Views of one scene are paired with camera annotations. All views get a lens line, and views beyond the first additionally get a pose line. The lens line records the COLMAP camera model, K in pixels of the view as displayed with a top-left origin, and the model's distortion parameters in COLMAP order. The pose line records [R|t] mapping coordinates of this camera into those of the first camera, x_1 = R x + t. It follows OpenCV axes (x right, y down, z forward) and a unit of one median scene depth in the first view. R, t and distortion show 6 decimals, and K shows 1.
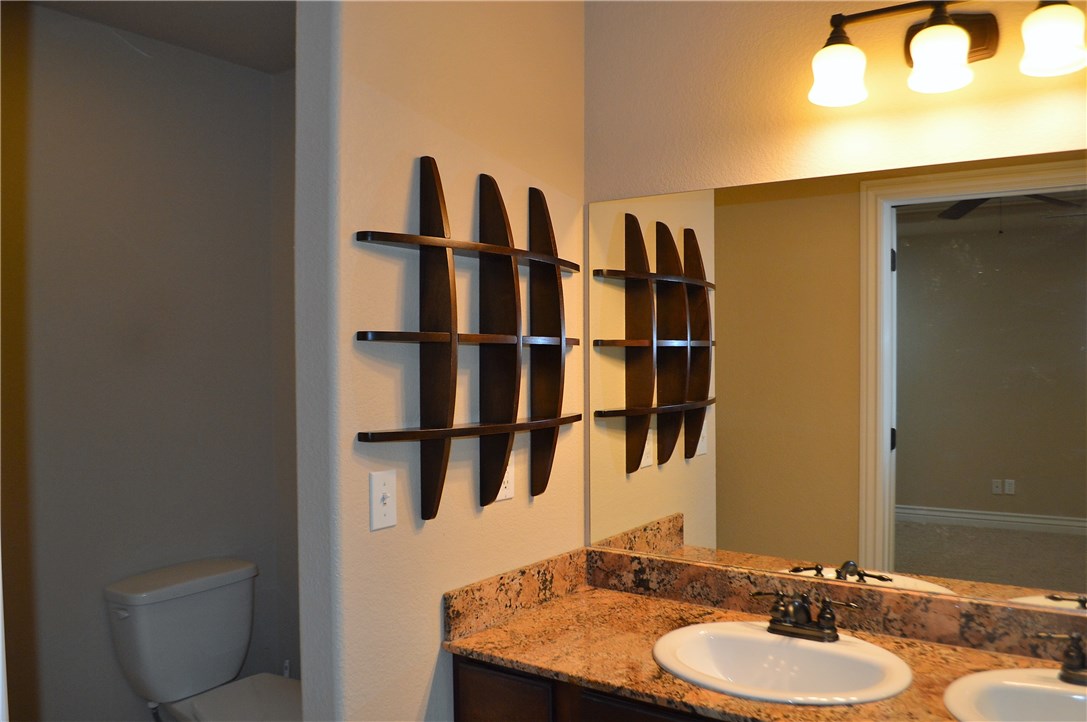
lens RADIAL K [[865.3, 0, 559.8], [0, 865.3, 360.5], [0, 0, 1]] dist [-0.075588, -0.004656]
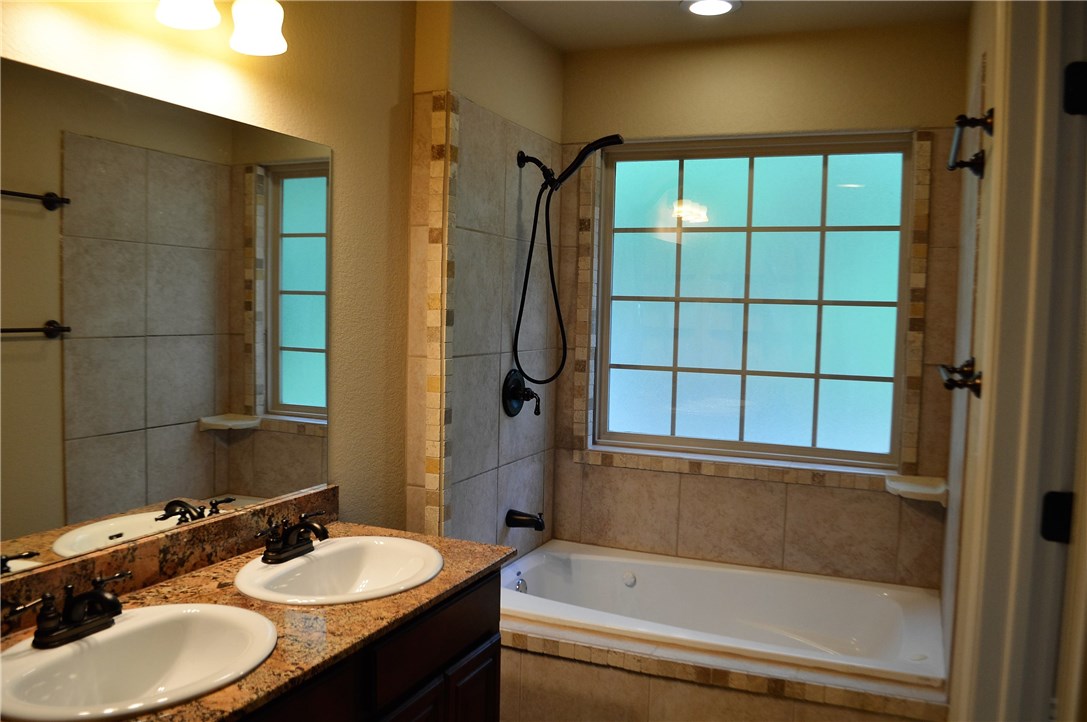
lens RADIAL K [[865.3, 0, 559.8], [0, 865.3, 360.5], [0, 0, 1]] dist [-0.075588, -0.004656]
pose [[-0.198438, -0.060870, 0.978221, -0.601786], [-0.009973, 0.998143, 0.060087, 0.007737], [-0.980063, 0.002168, -0.198676, 0.737021]]
